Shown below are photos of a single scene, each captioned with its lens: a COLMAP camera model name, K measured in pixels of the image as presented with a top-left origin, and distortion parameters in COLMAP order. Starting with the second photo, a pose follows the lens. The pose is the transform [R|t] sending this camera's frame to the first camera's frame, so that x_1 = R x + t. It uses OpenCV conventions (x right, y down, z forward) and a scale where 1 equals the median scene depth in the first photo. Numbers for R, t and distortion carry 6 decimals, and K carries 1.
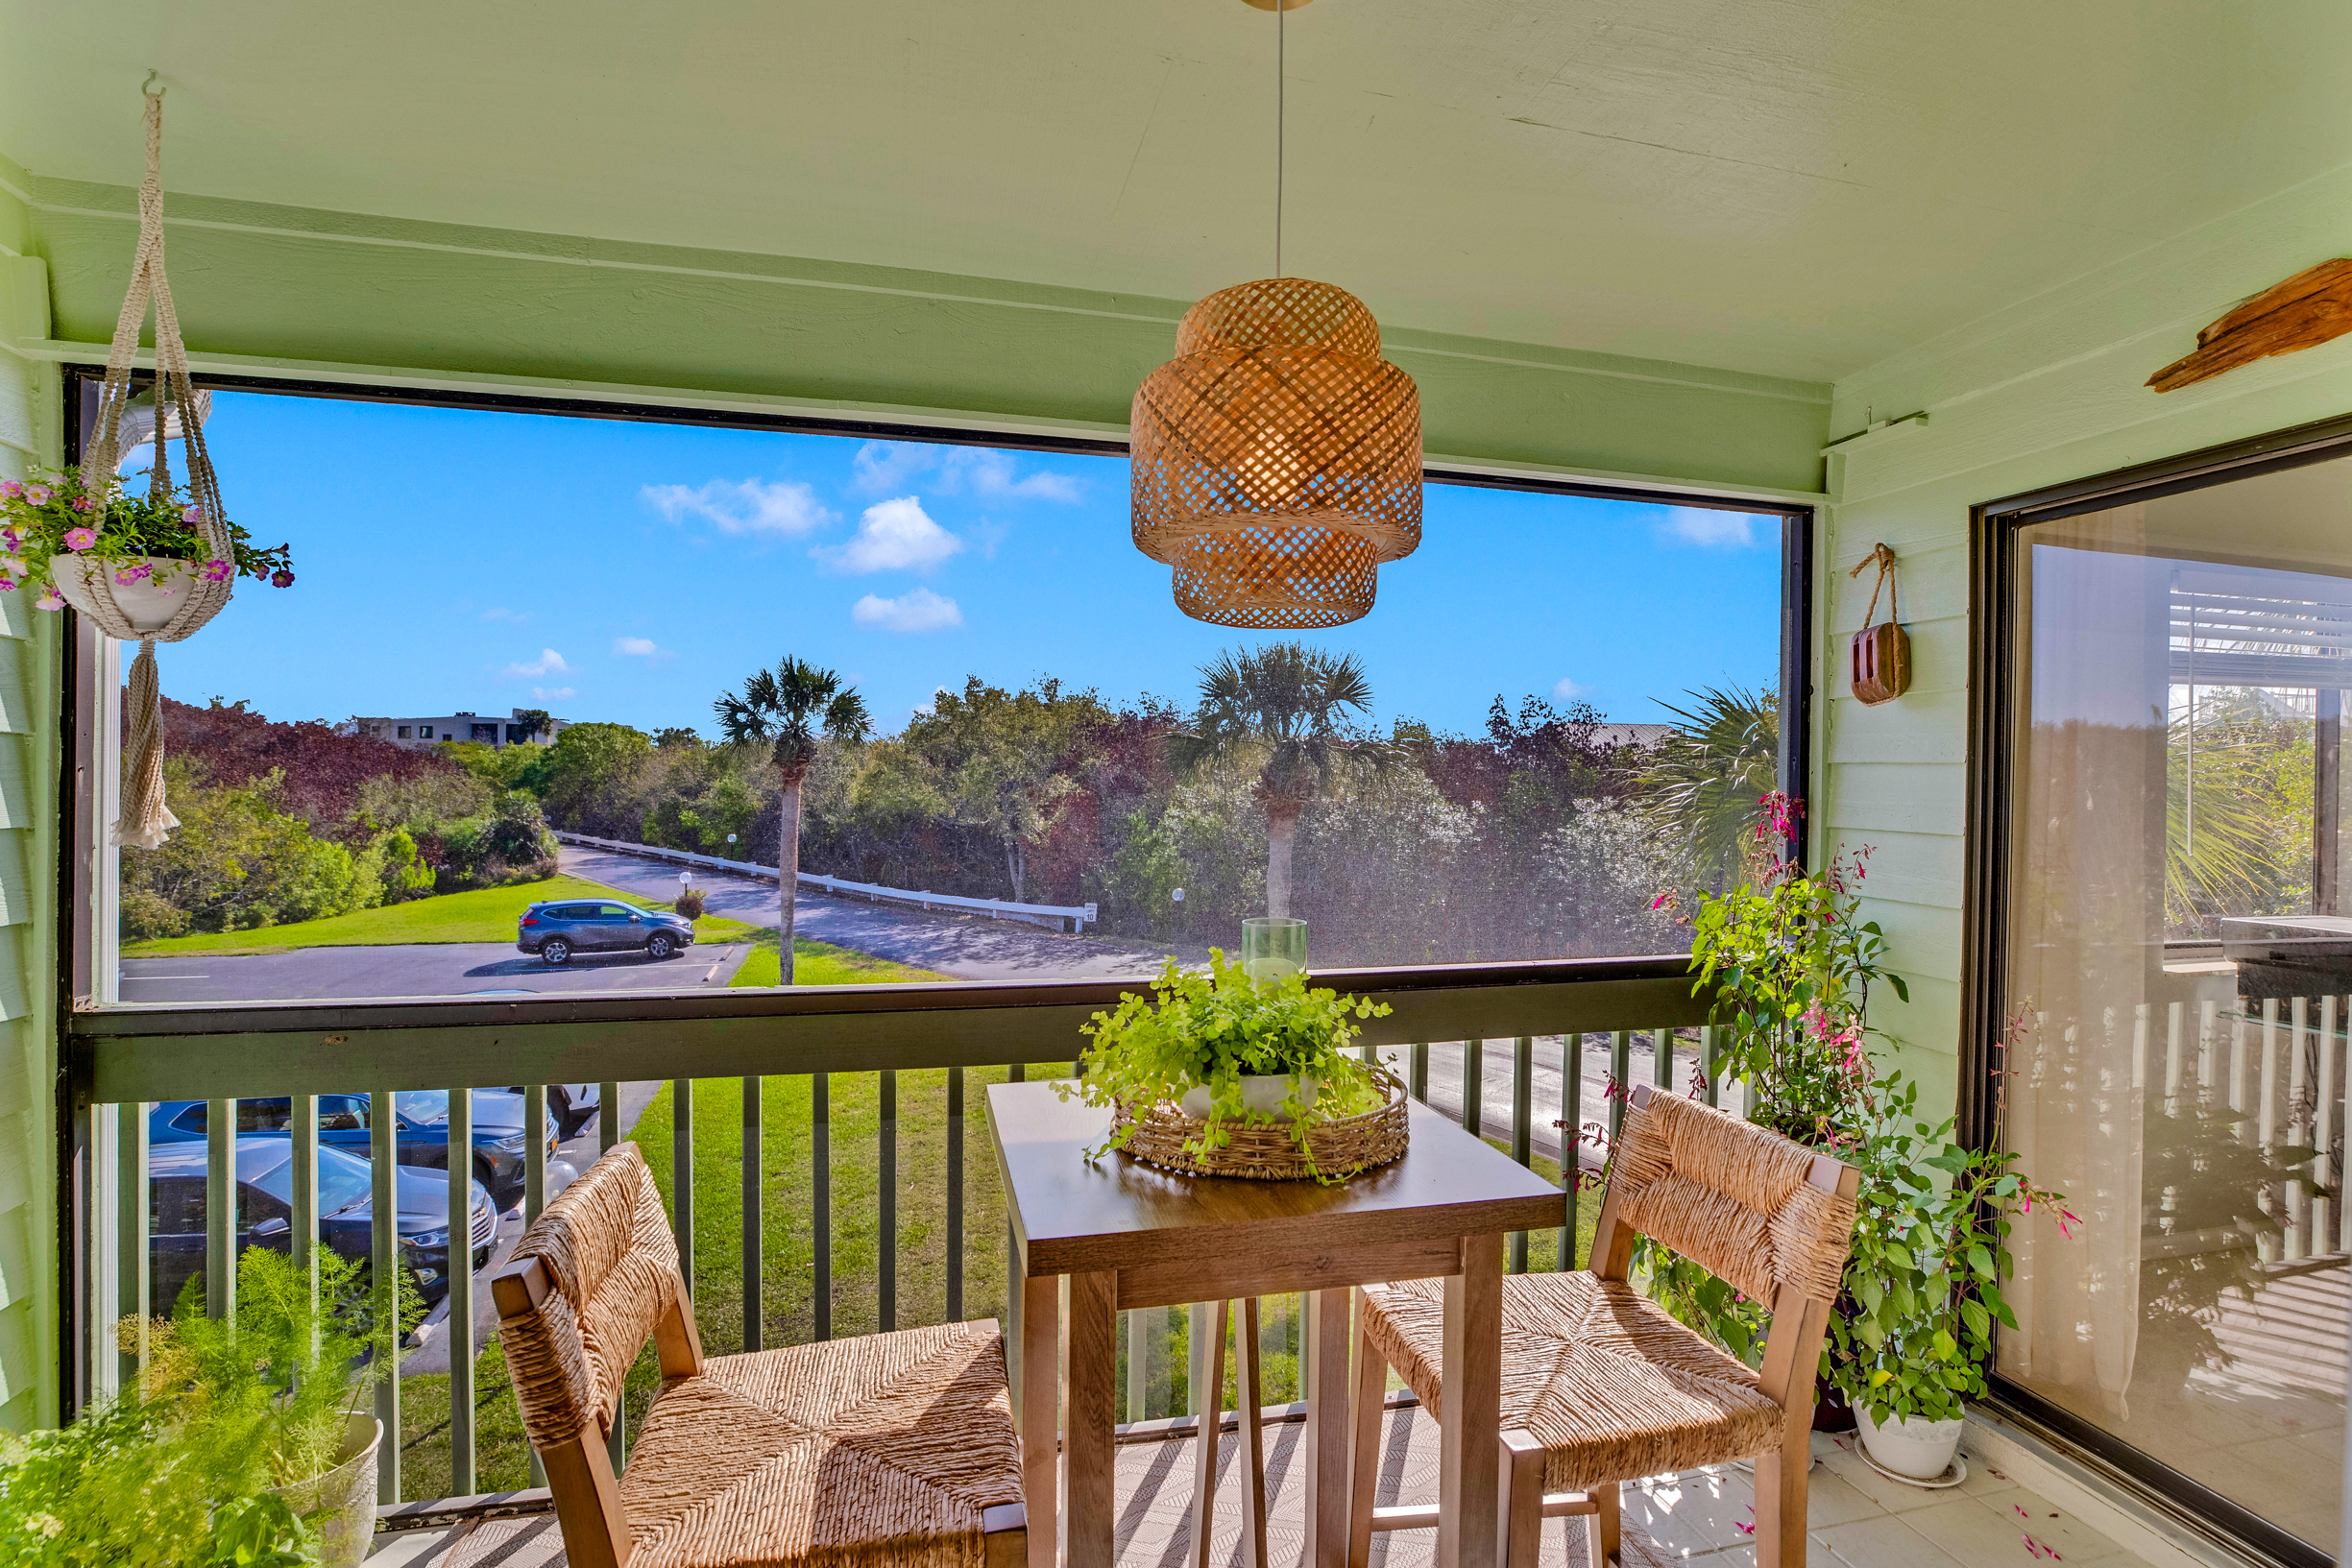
lens RADIAL K [[1082.8, 0, 1176.0], [0, 1082.8, 784.0], [0, 0, 1]] dist [-0.020163, 0.007724]
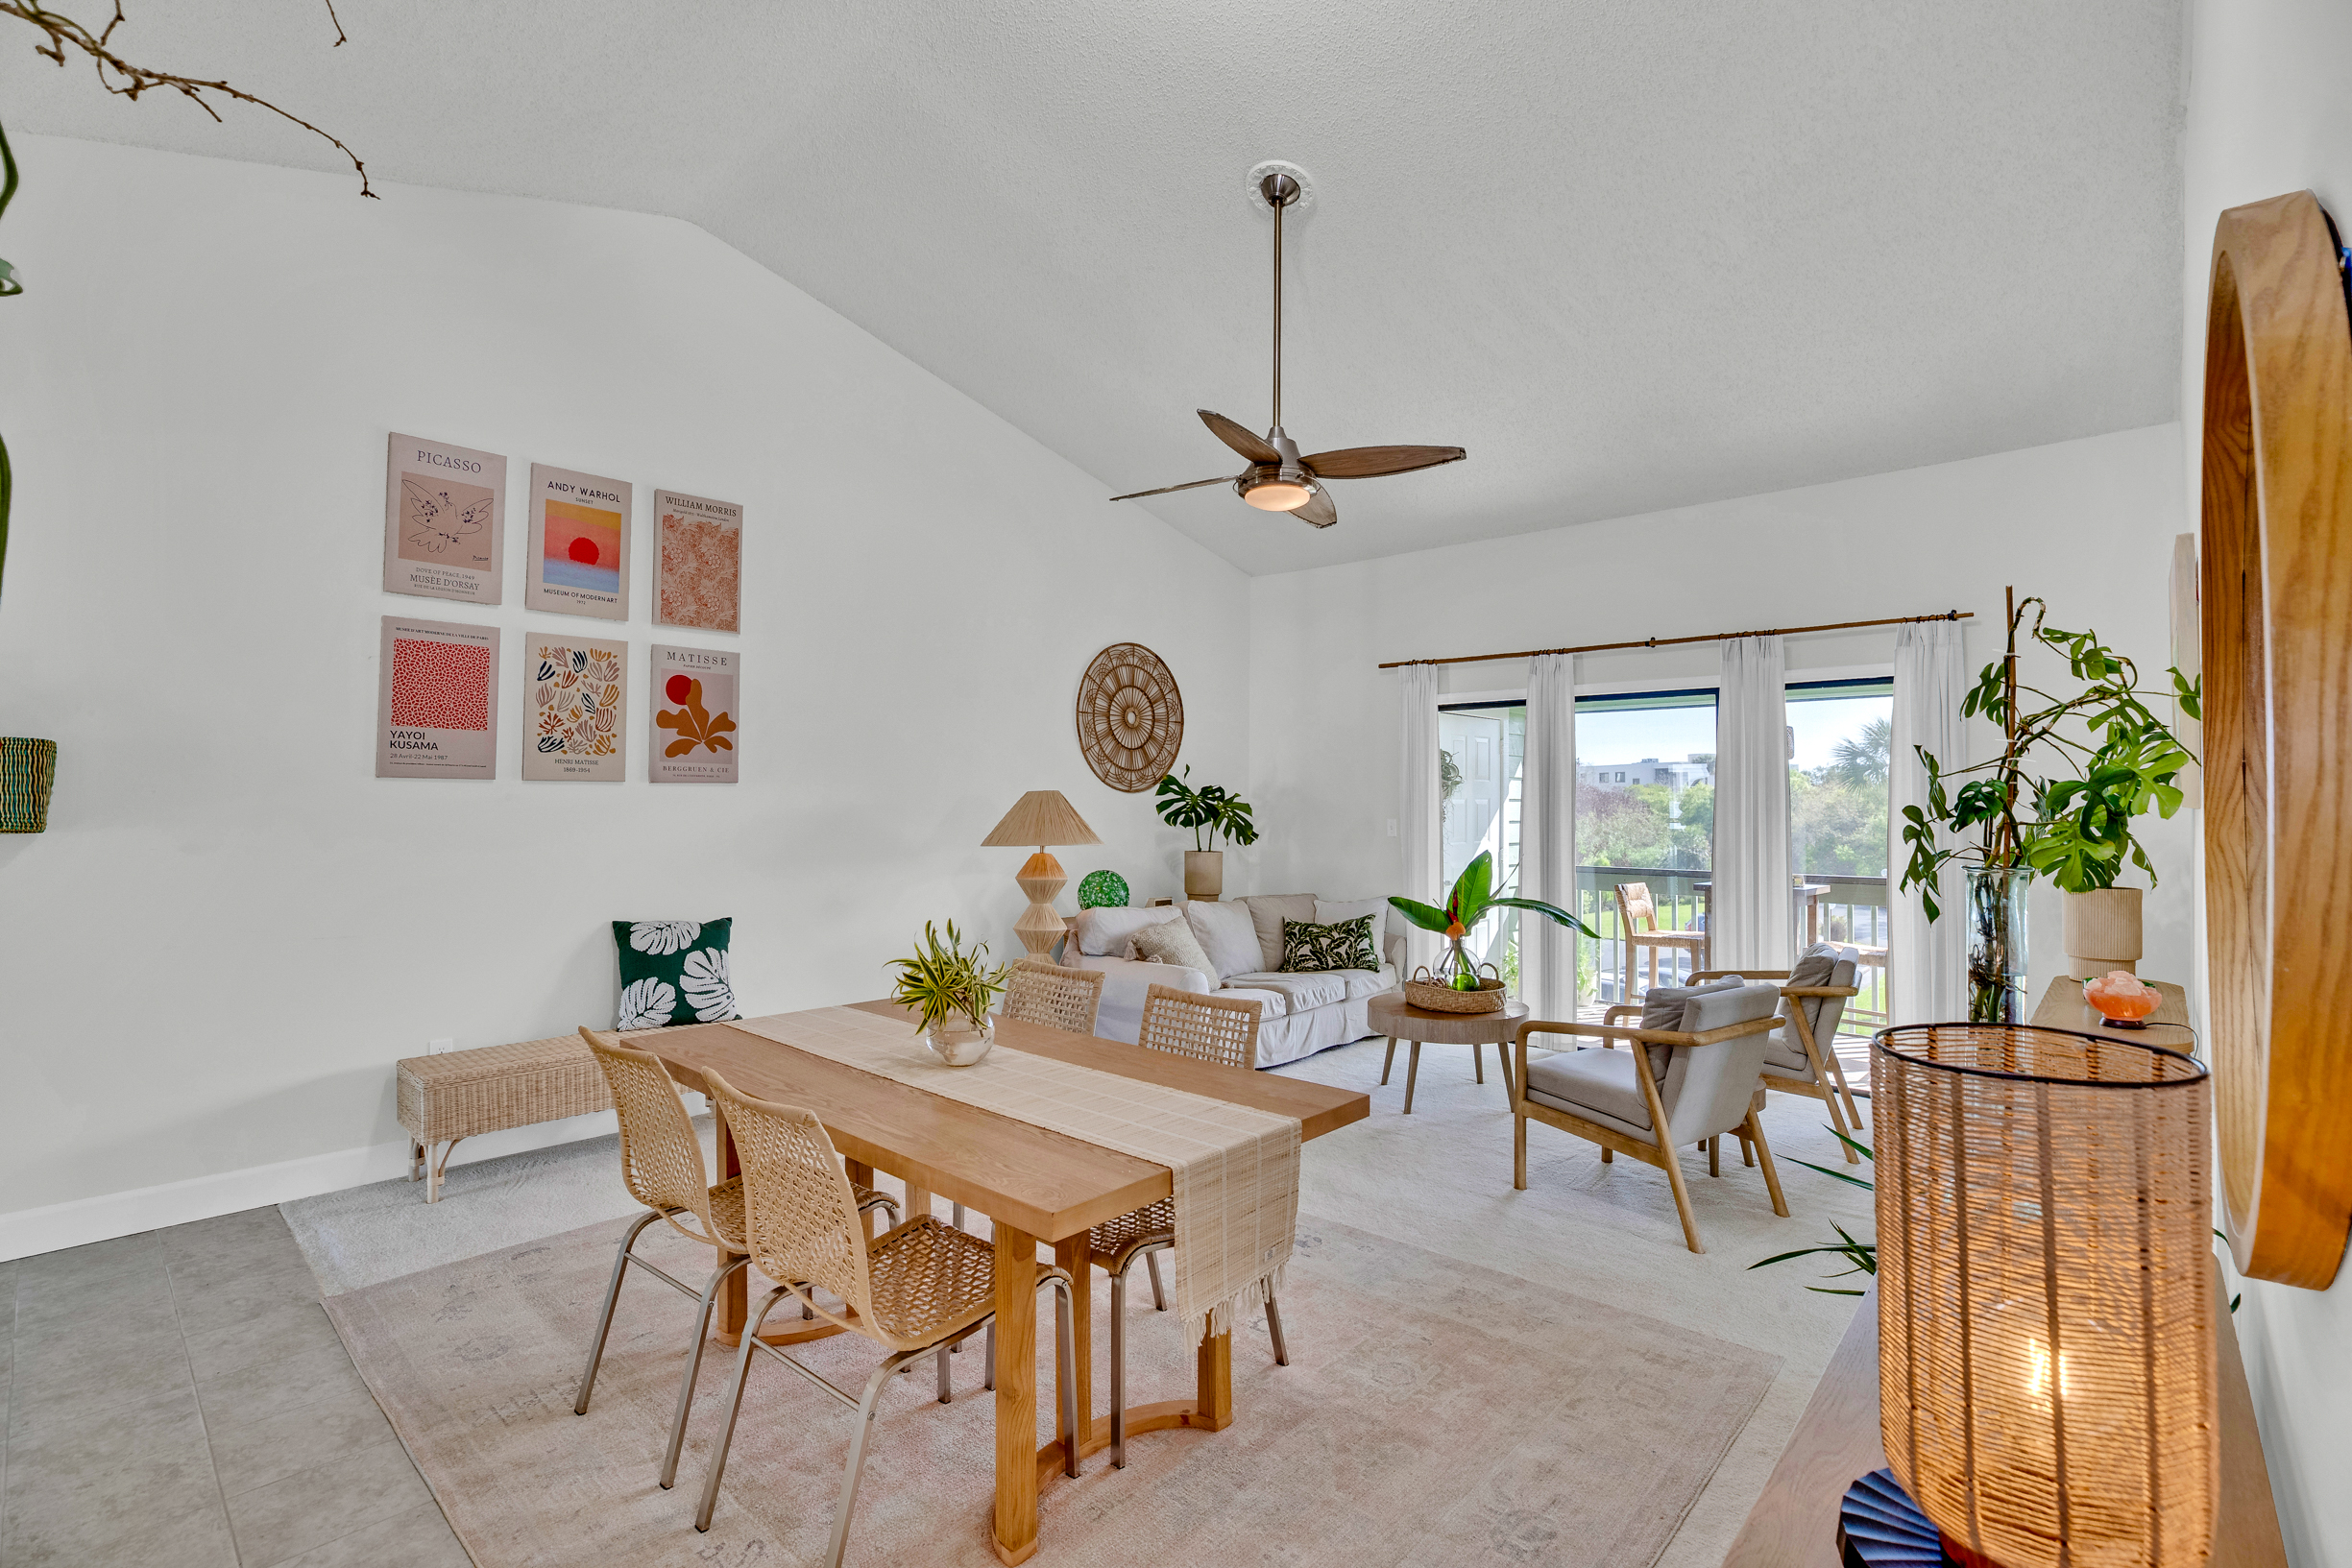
lens RADIAL K [[1082.8, 0, 1176.0], [0, 1082.8, 784.0], [0, 0, 1]] dist [-0.020163, 0.007724]
pose [[0.540096, -0.025521, -0.841217, 0.085752], [-0.004106, 0.999448, -0.032957, 0.002101], [0.841594, 0.021254, 0.539693, -0.120431]]
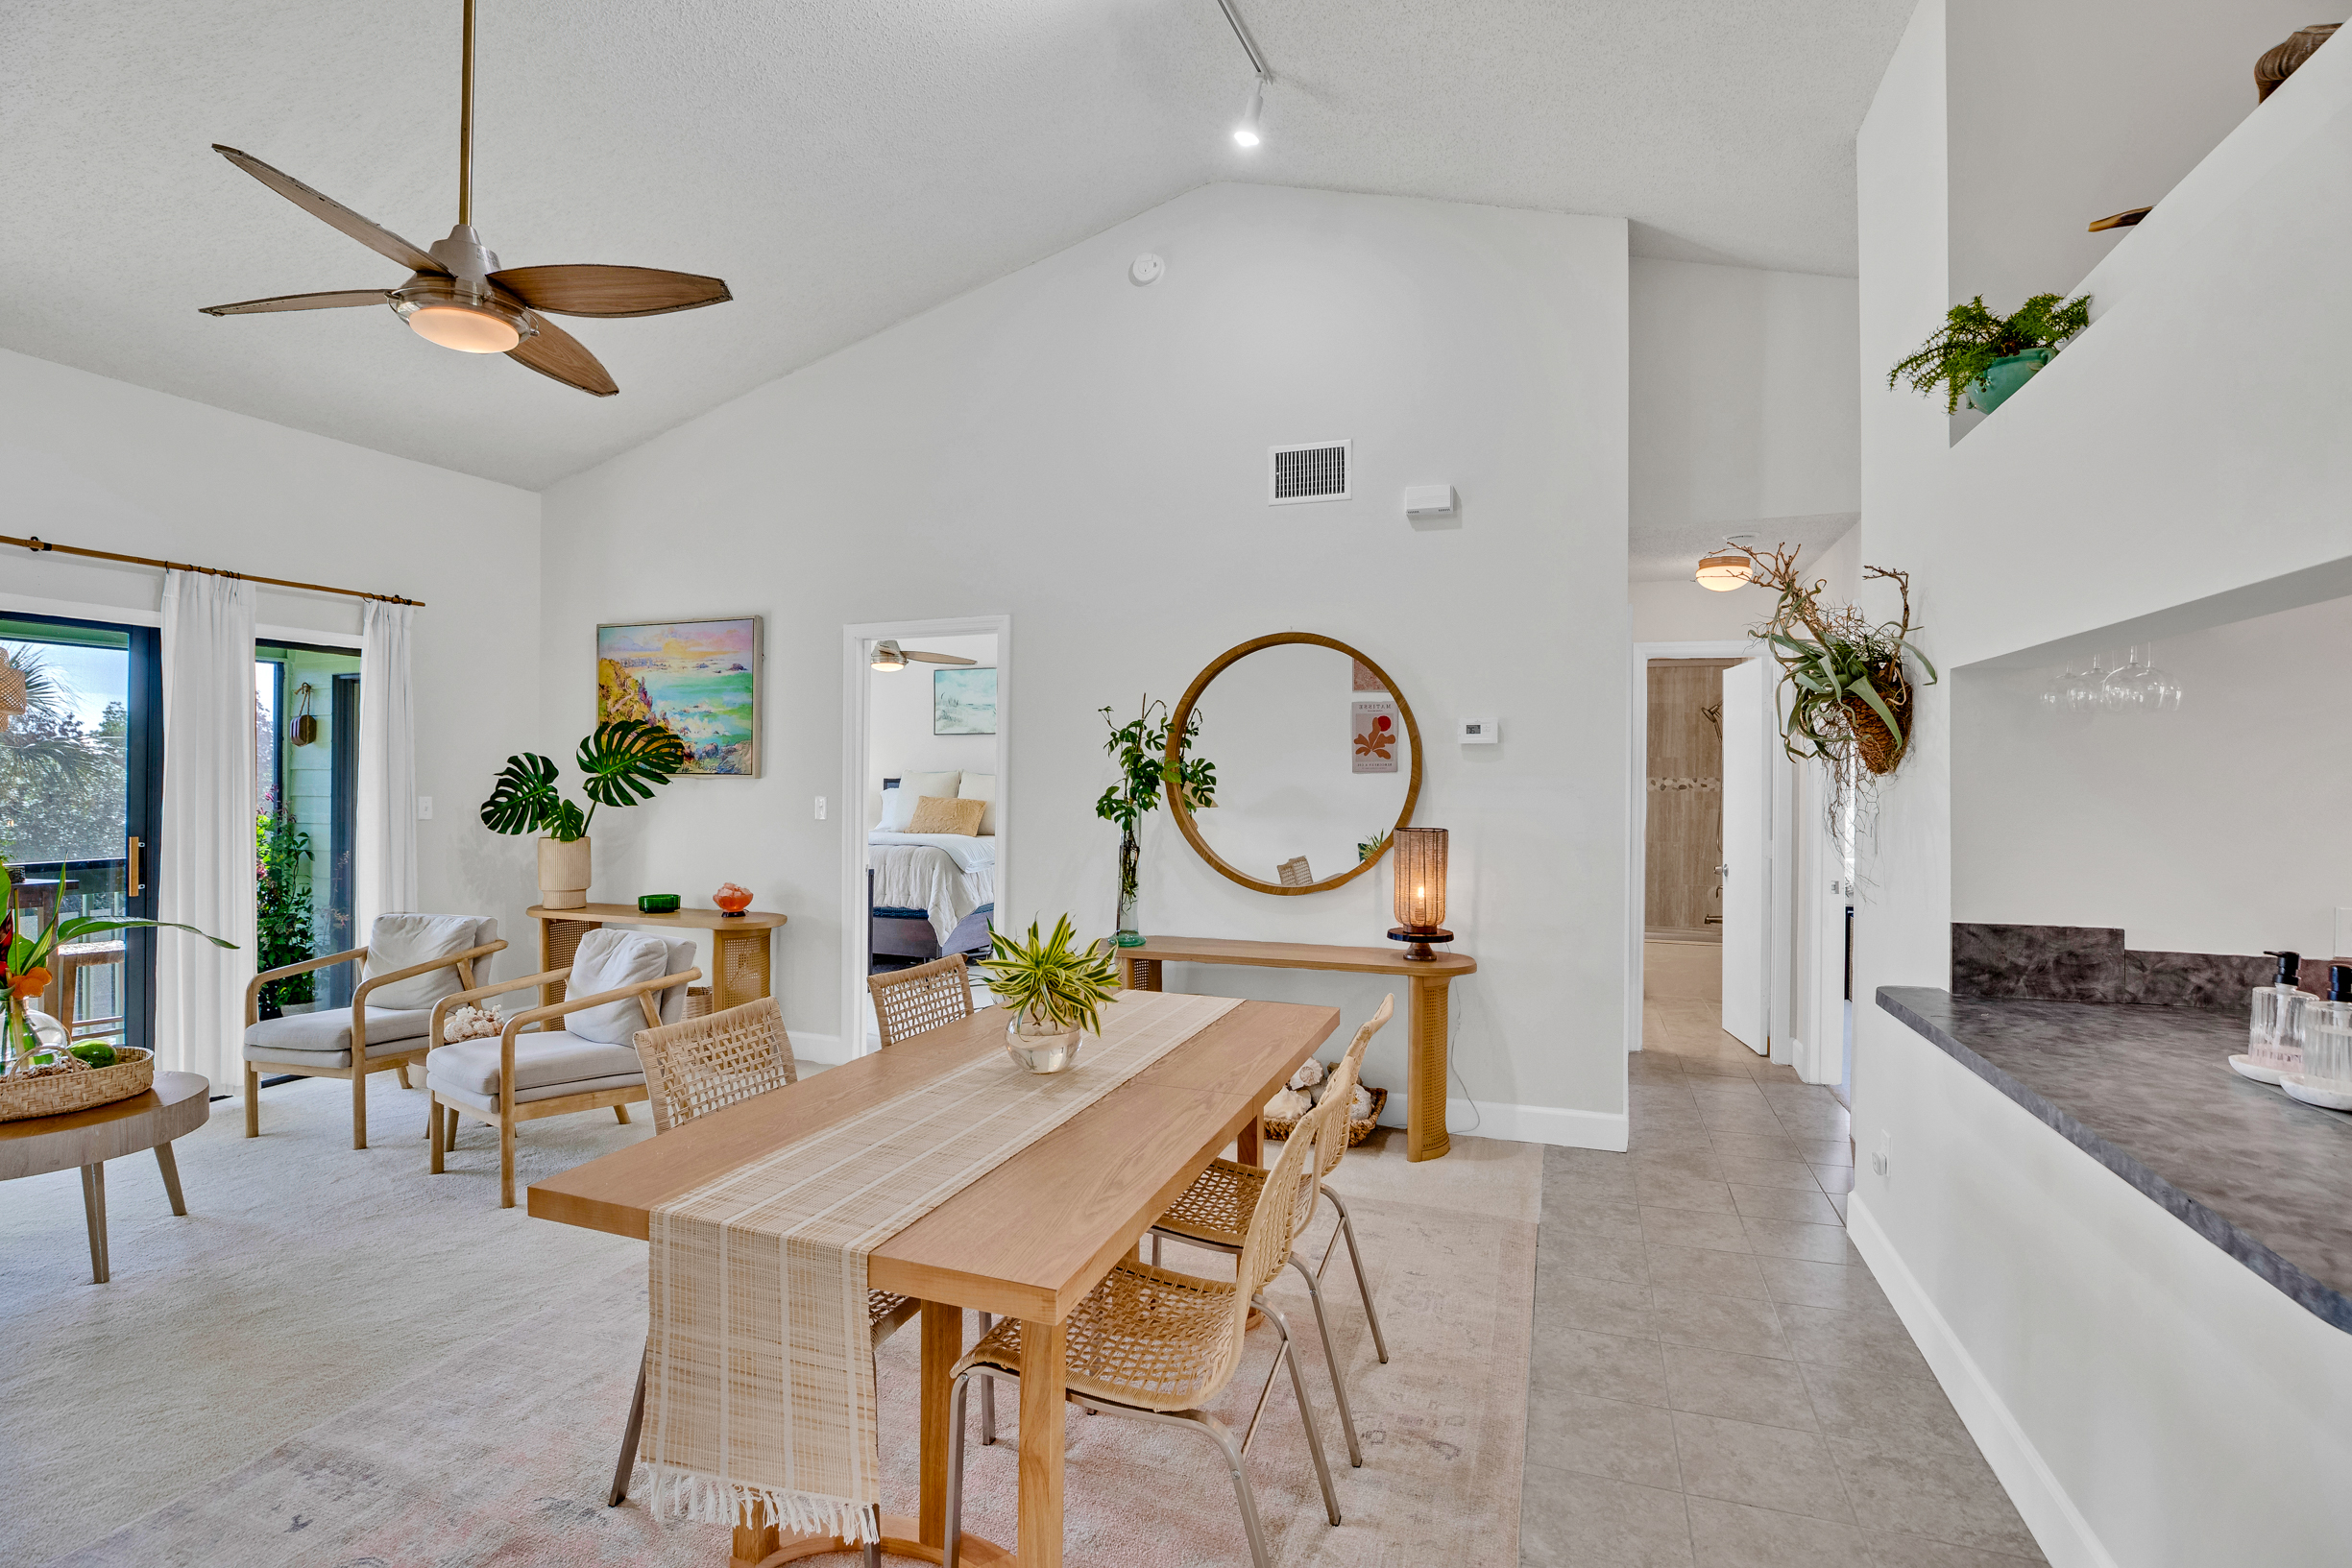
lens RADIAL K [[1082.8, 0, 1176.0], [0, 1082.8, 784.0], [0, 0, 1]] dist [-0.020163, 0.007724]
pose [[0.560169, -0.010395, 0.828313, -0.018461], [0.009085, 0.999938, 0.006405, 0.001095], [-0.828329, 0.003937, 0.560228, -0.134178]]
